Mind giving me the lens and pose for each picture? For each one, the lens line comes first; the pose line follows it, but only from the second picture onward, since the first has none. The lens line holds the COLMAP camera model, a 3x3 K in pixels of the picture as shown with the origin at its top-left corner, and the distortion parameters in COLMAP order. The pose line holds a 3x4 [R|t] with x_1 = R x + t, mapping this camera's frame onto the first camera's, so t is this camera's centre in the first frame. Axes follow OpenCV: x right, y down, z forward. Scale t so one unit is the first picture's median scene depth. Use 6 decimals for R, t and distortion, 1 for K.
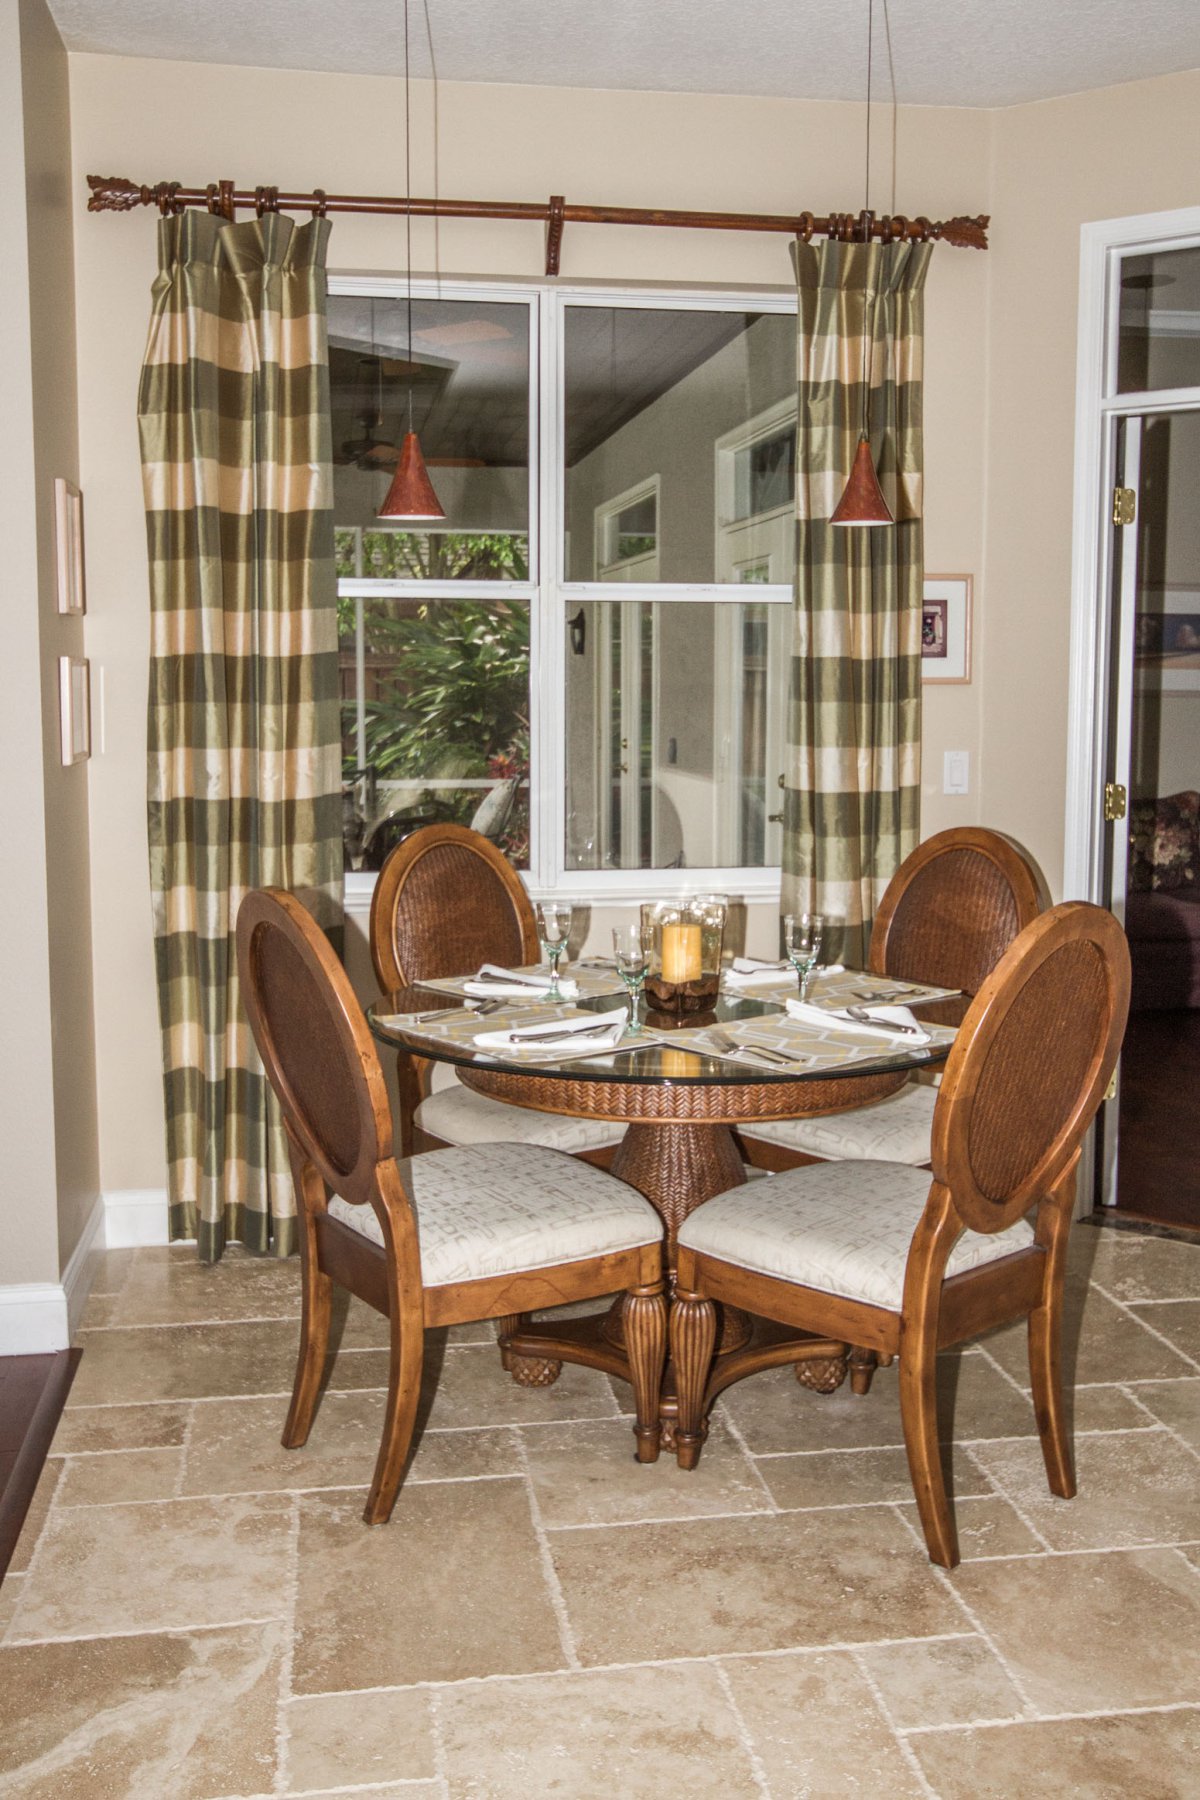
lens RADIAL K [[1718.2, 0, 643.4], [0, 1718.2, 832.9], [0, 0, 1]] dist [0.020735, 0.000000]
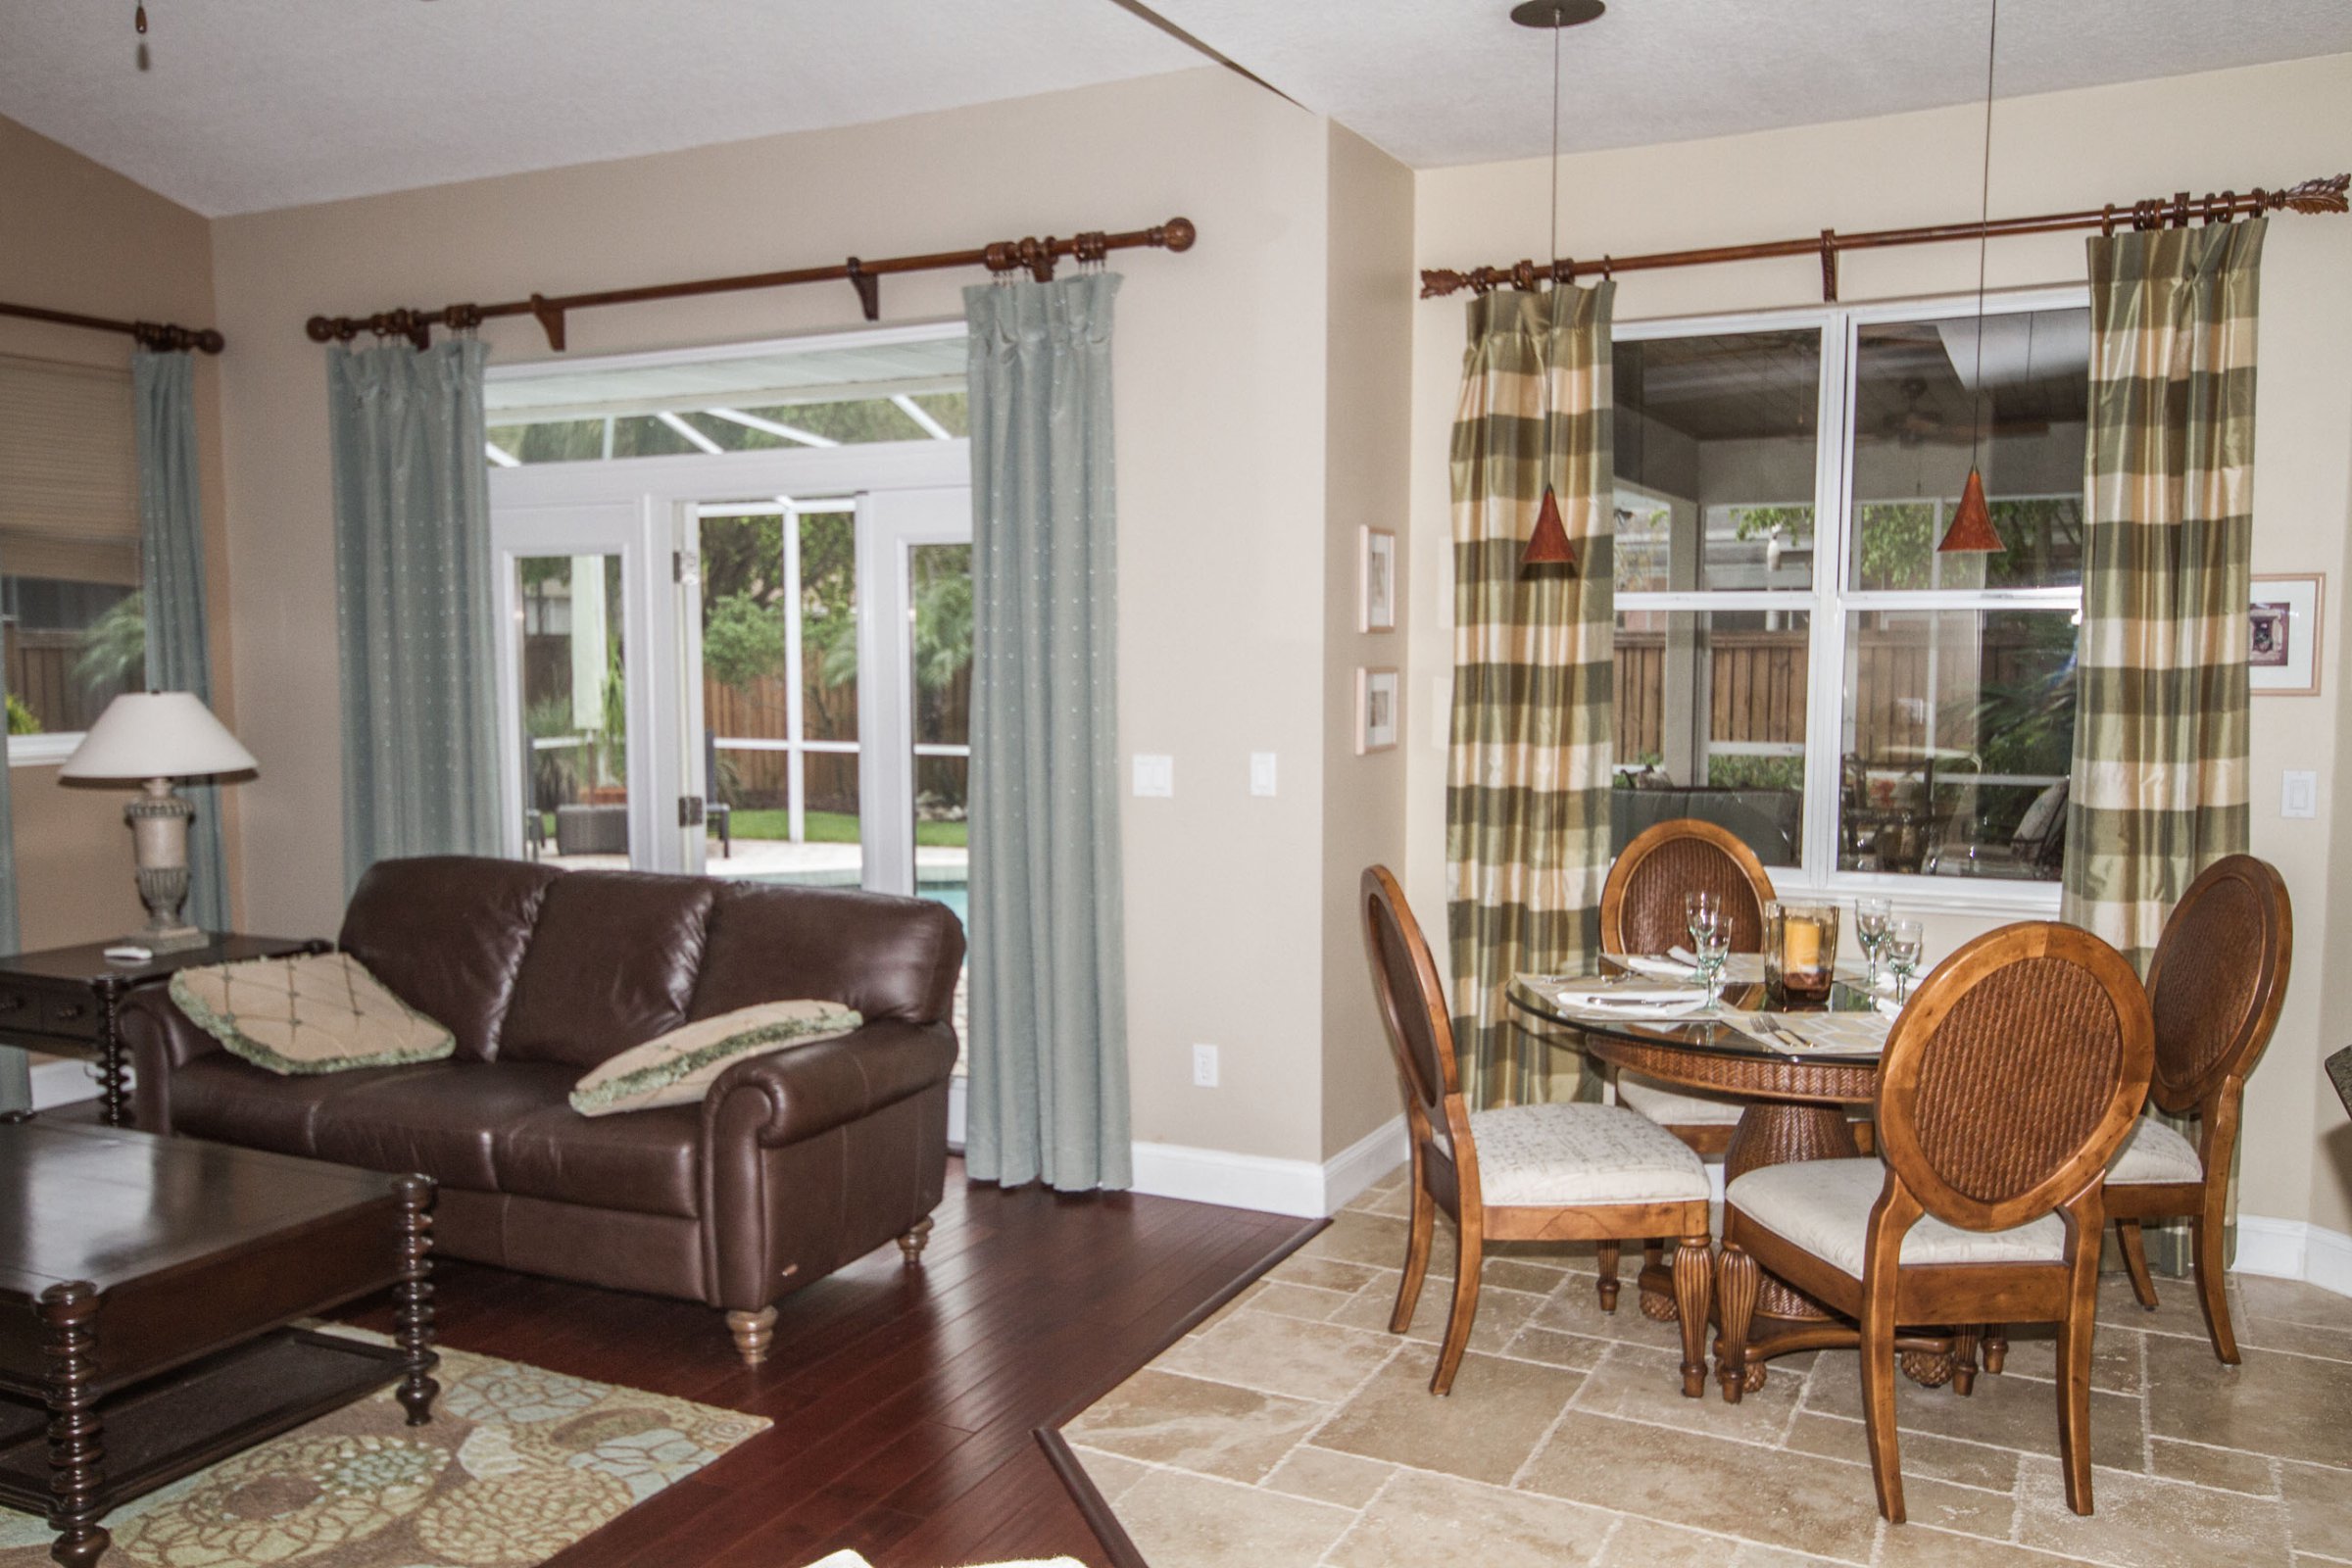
lens RADIAL K [[1896.8, 0, 1155.5], [0, 1896.8, 798.9], [0, 0, 1]] dist [0.009102, 0.032745]
pose [[0.801459, 0.047920, -0.596127, 0.336329], [-0.053606, 0.998529, 0.008197, -0.010049], [0.595643, 0.025387, 0.802848, -0.171688]]
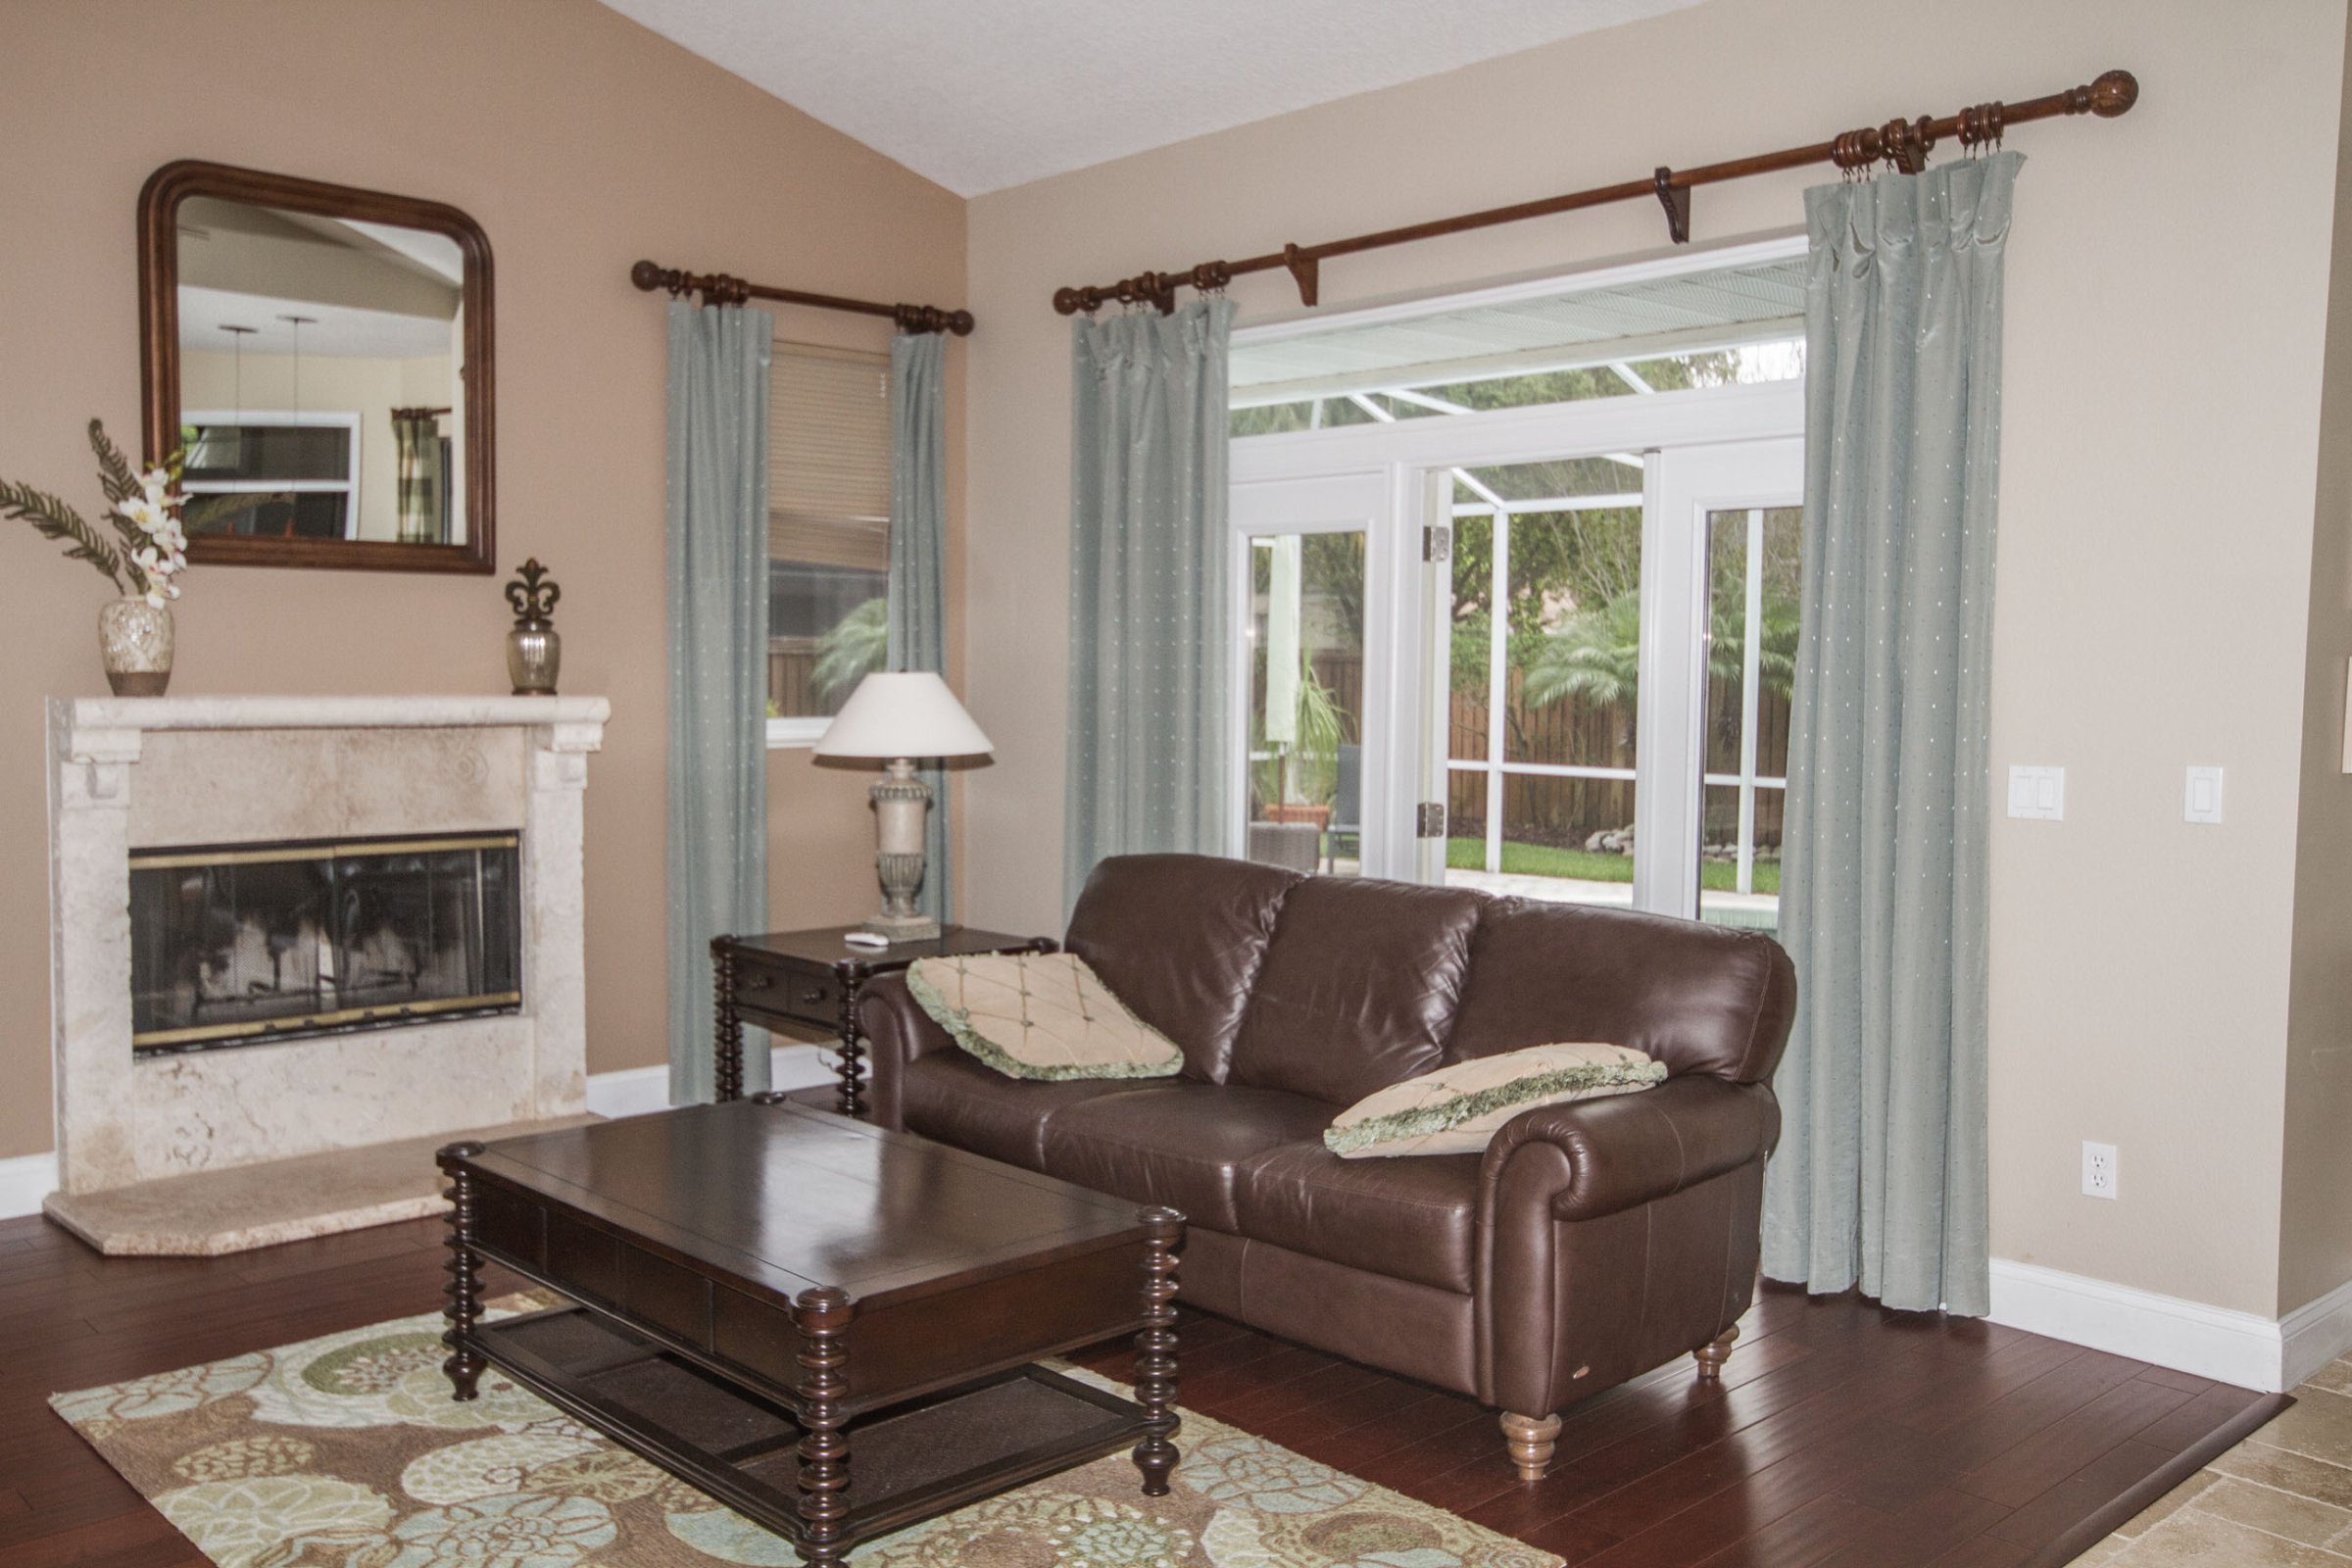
lens RADIAL K [[2019.0, 0, 1111.1], [0, 2019.0, 779.1], [0, 0, 1]] dist [0.002604, 0.037602]
pose [[0.536768, 0.054378, -0.841976, 0.210022], [-0.088769, 0.996022, 0.007736, 0.012966], [0.839047, 0.070589, 0.539460, -0.133799]]
